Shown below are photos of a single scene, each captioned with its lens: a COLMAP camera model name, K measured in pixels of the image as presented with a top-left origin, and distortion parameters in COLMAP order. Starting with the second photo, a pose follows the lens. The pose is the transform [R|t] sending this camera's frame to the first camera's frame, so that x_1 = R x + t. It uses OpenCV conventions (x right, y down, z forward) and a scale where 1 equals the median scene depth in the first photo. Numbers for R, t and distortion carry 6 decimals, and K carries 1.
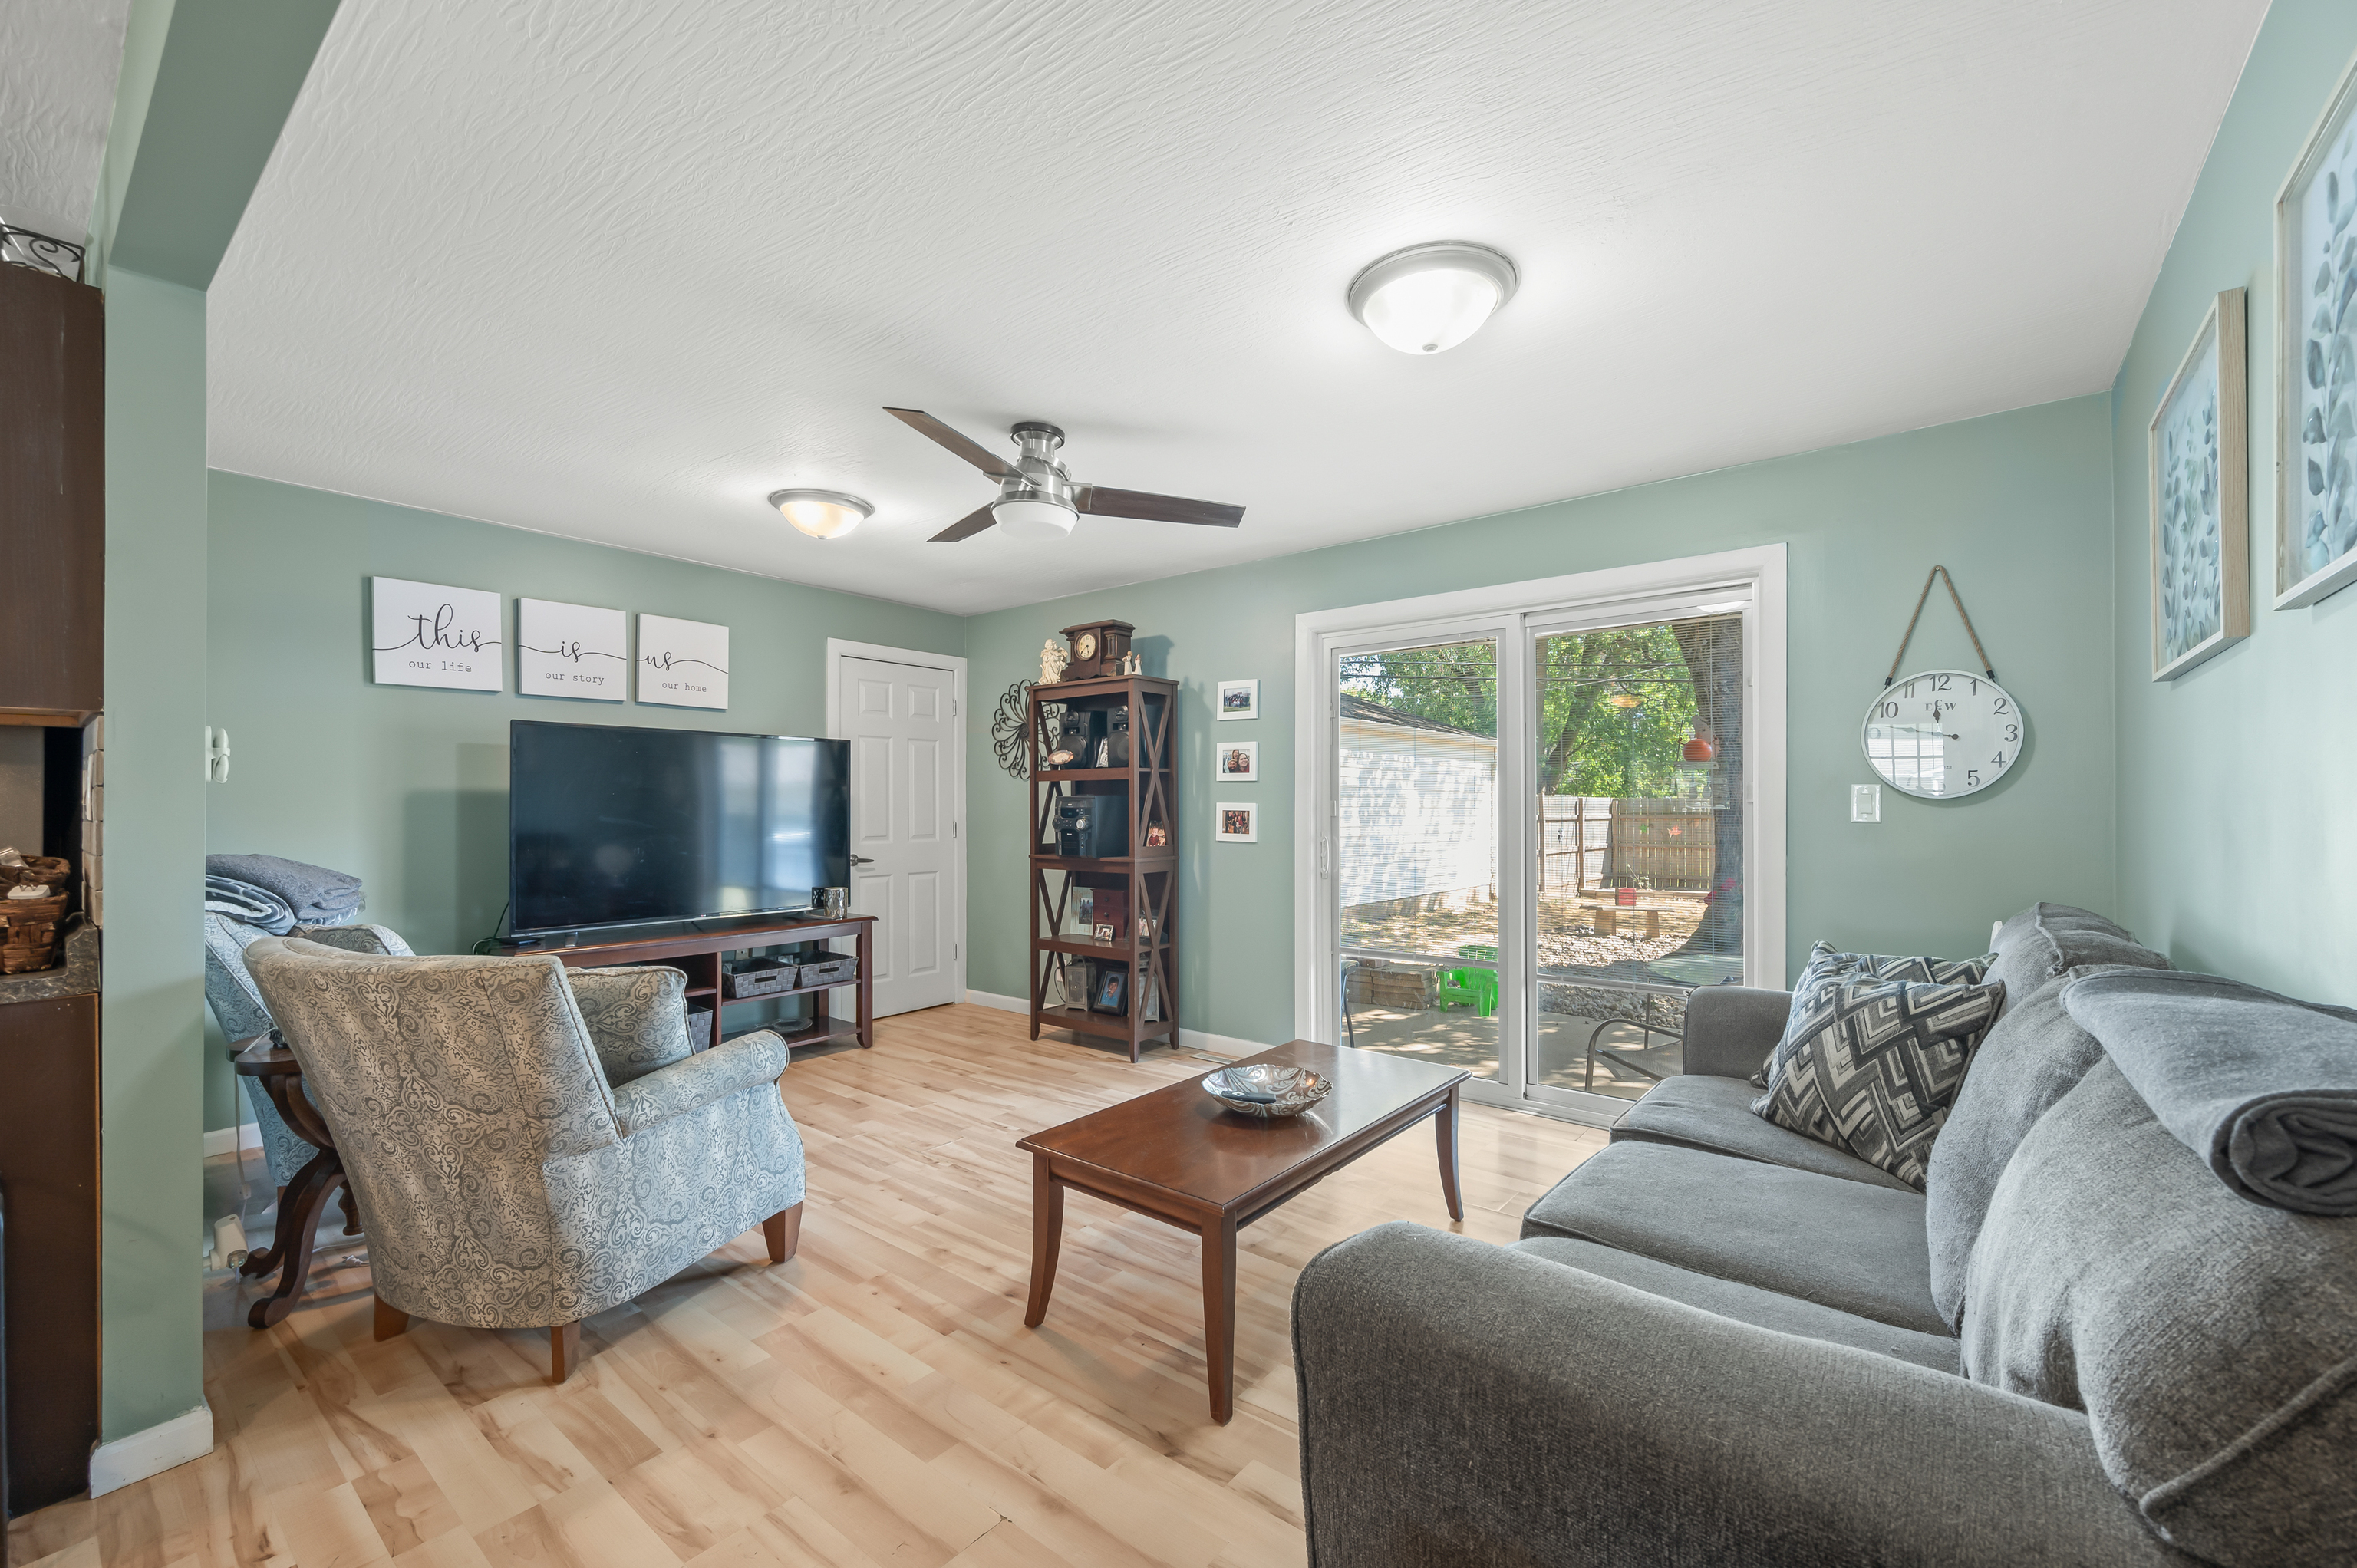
lens RADIAL K [[944.7, 0, 1214.4], [0, 944.7, 799.4], [0, 0, 1]] dist [0.007315, -0.000578]
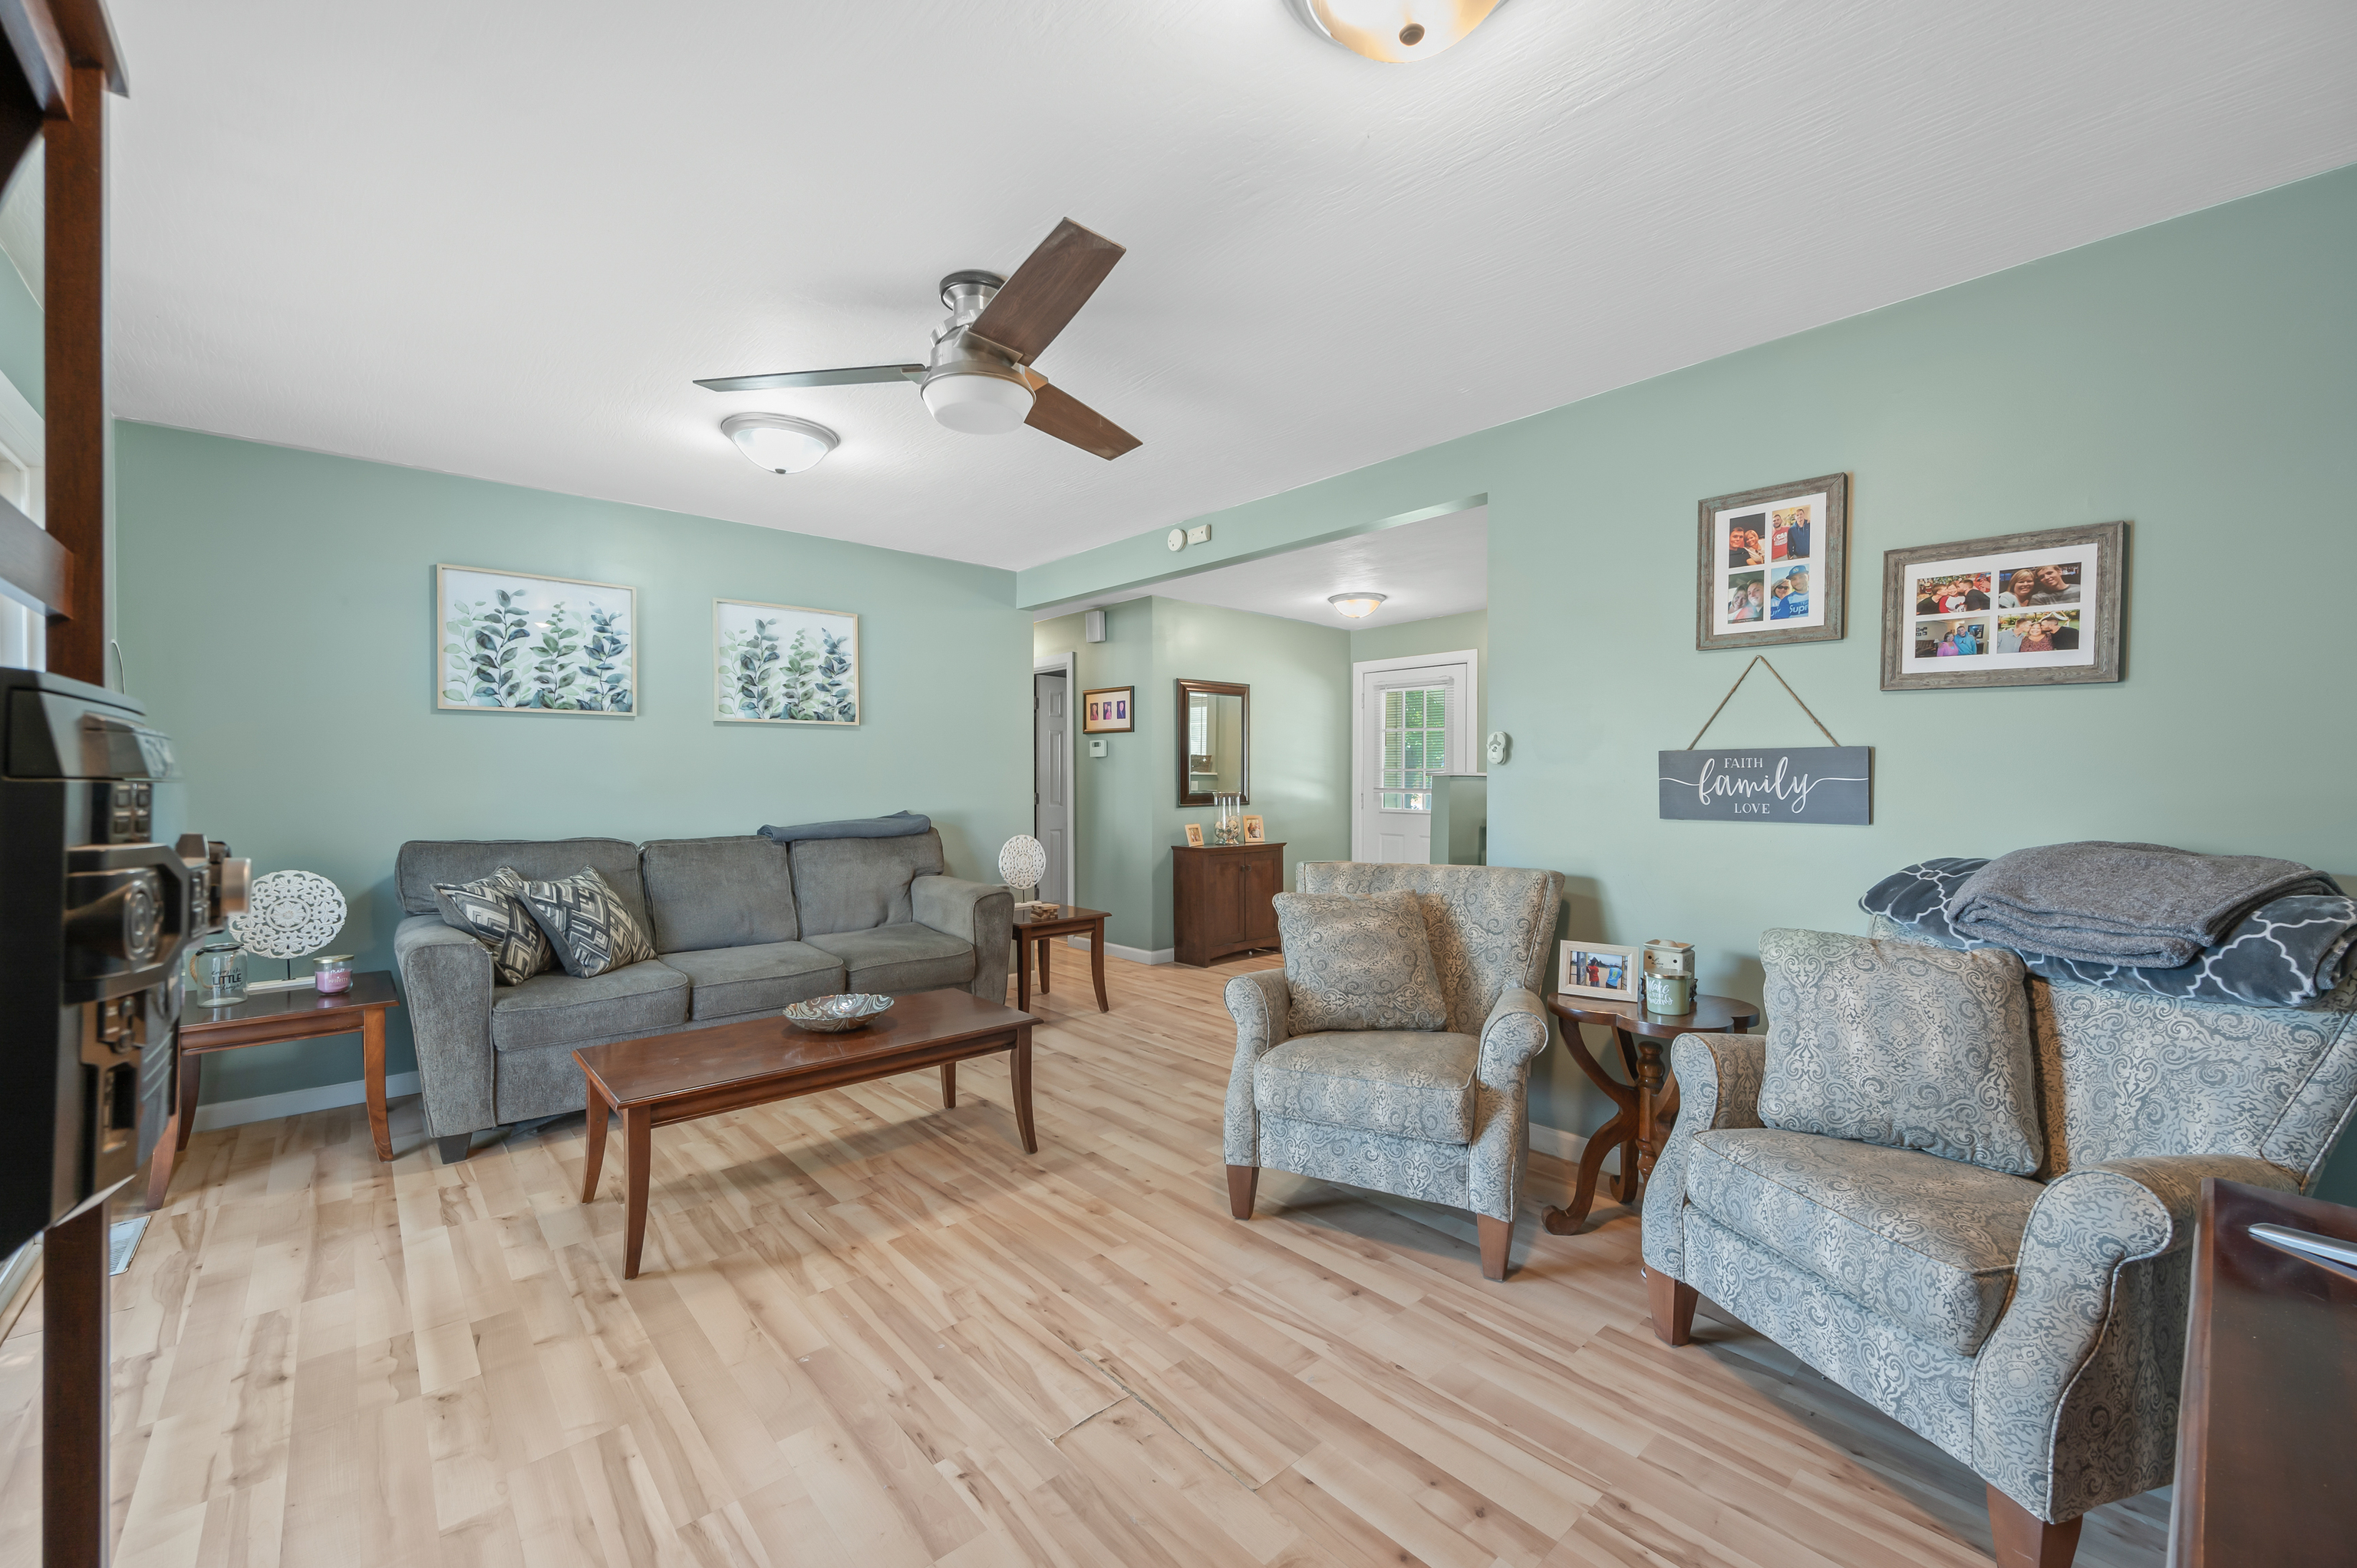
lens RADIAL K [[944.7, 0, 1168.2], [0, 944.7, 786.2], [0, 0, 1]] dist [0.007315, -0.000578]
pose [[-0.980203, -0.000353, 0.197995, -0.493479], [0.000282, 0.999995, 0.003183, 0.011707], [-0.197995, 0.003176, -0.980198, 1.724636]]
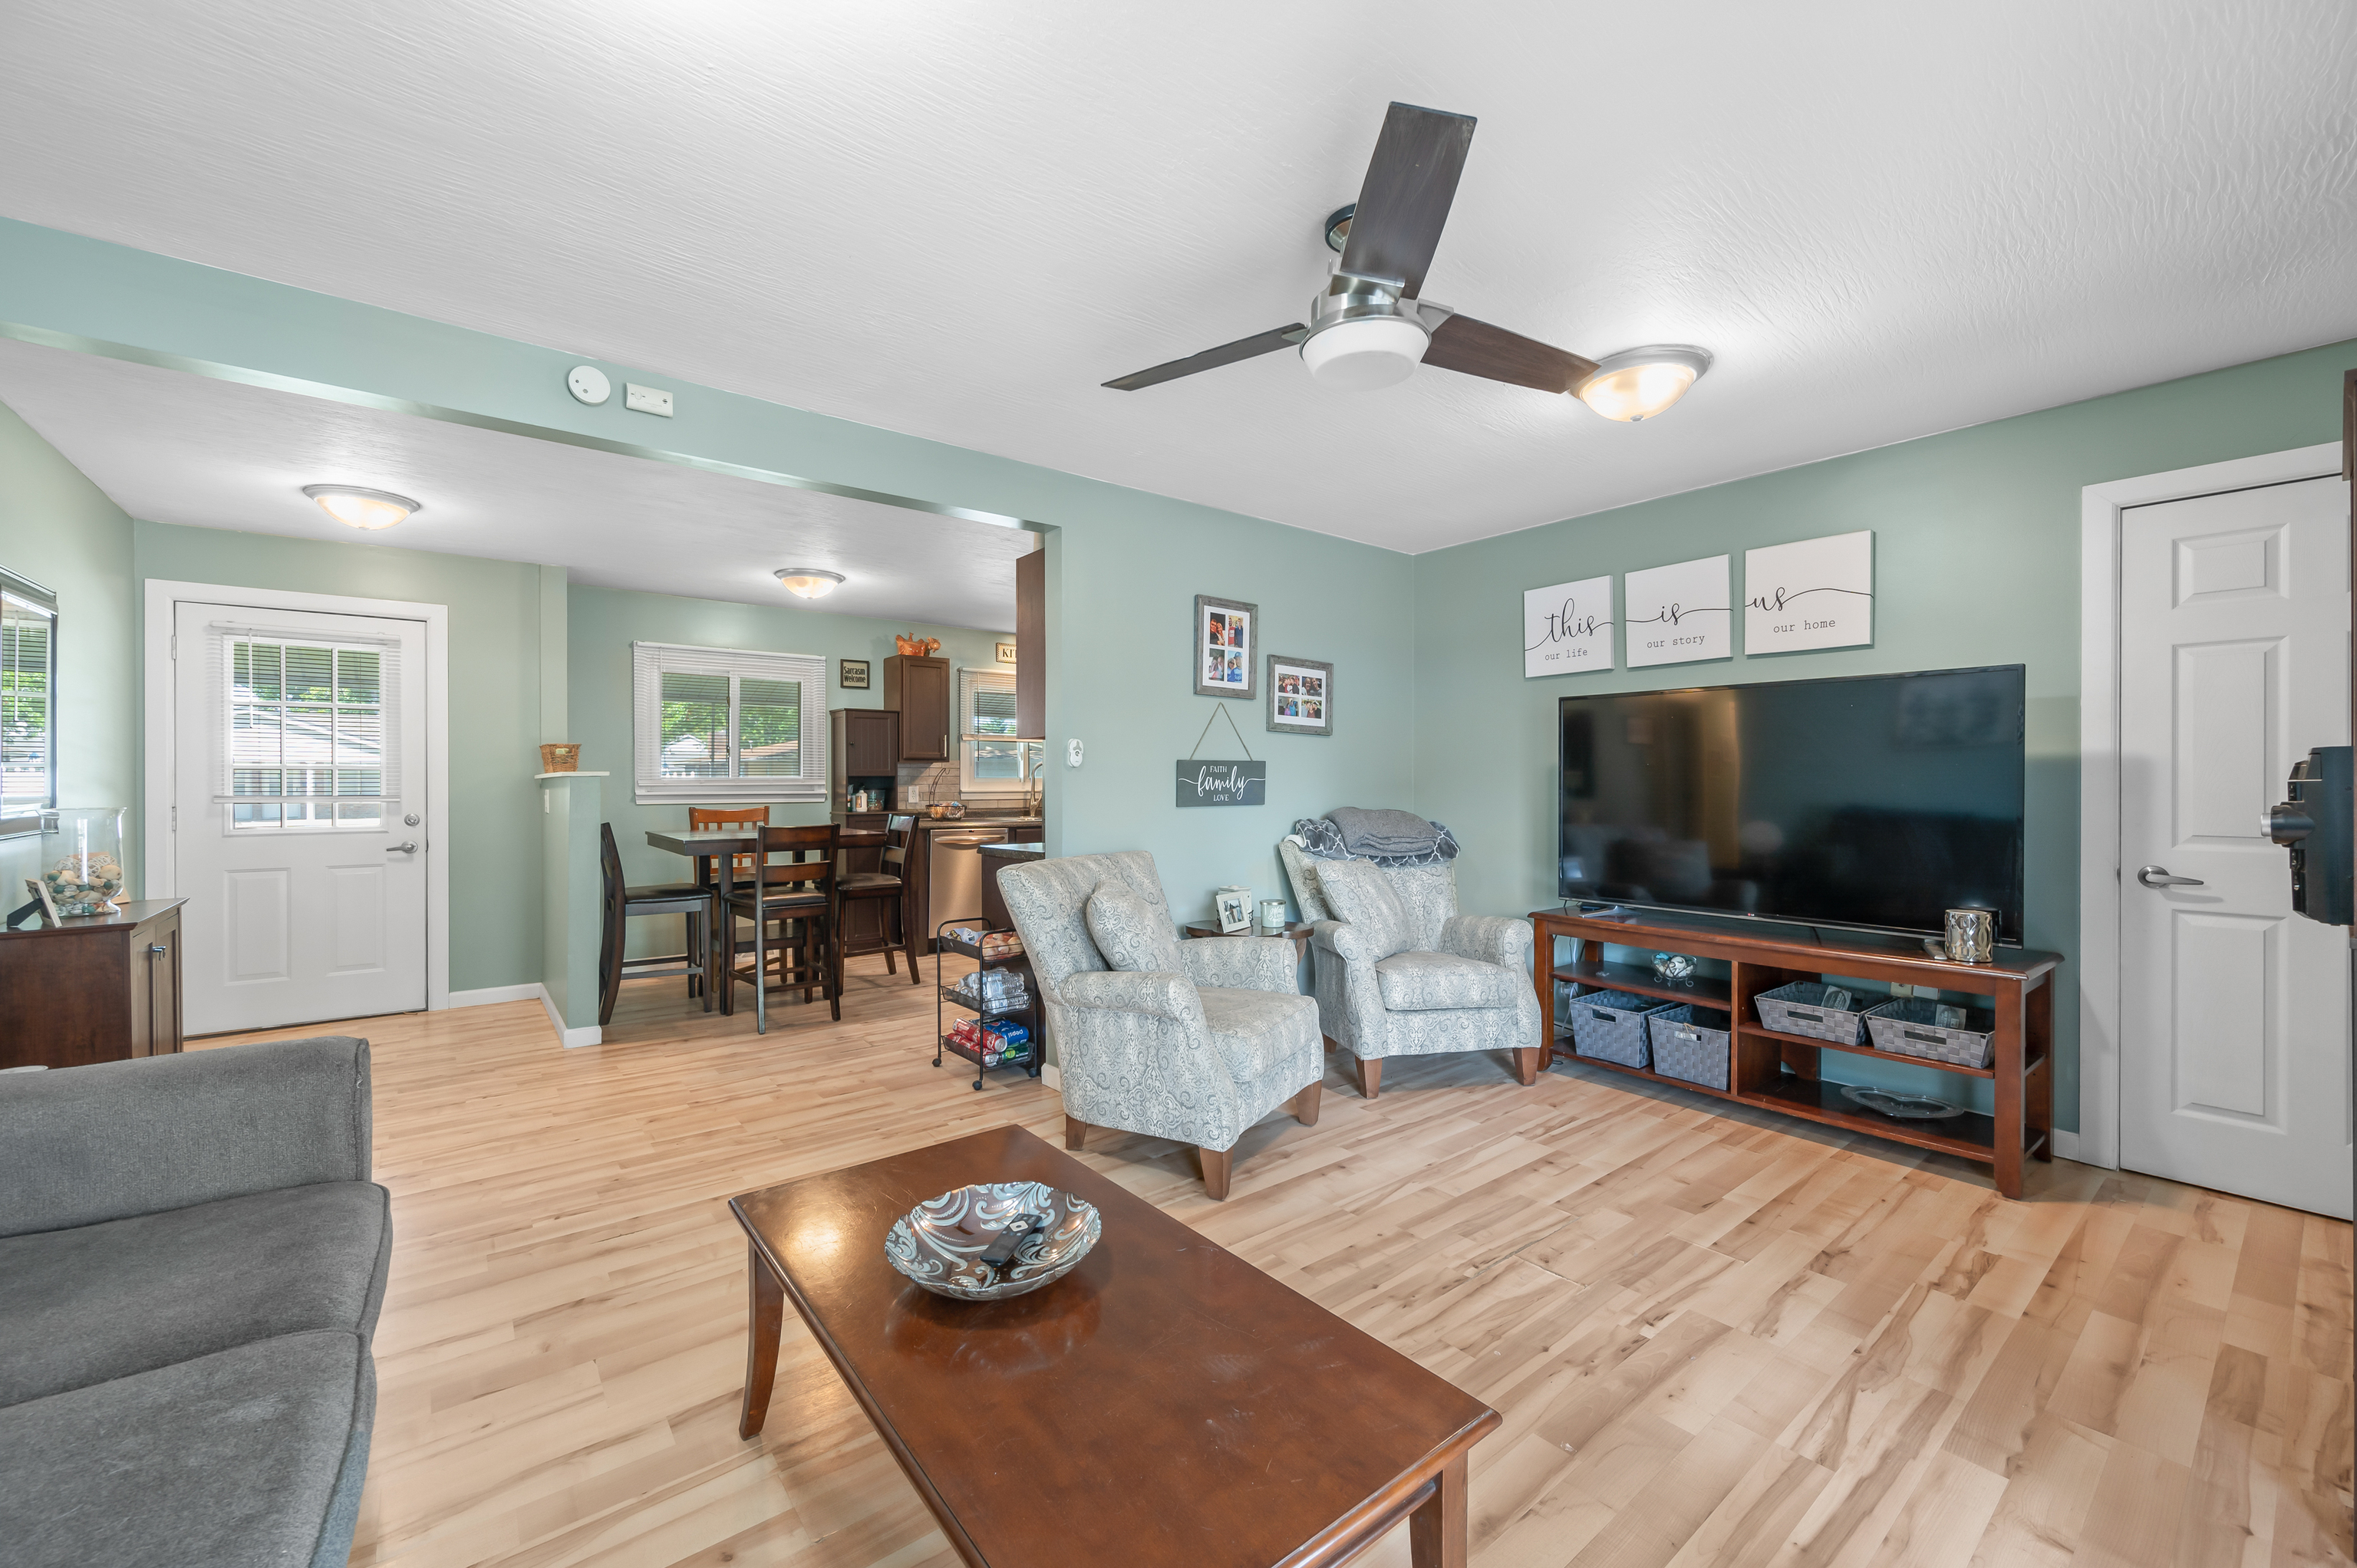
lens RADIAL K [[944.7, 0, 1160.8], [0, 944.7, 783.8], [0, 0, 1]] dist [0.007315, -0.000578]
pose [[-0.250977, 0.007598, -0.967963, 0.513040], [0.006679, 0.999959, 0.006118, 0.005553], [0.967970, -0.004930, -0.251018, 1.030553]]
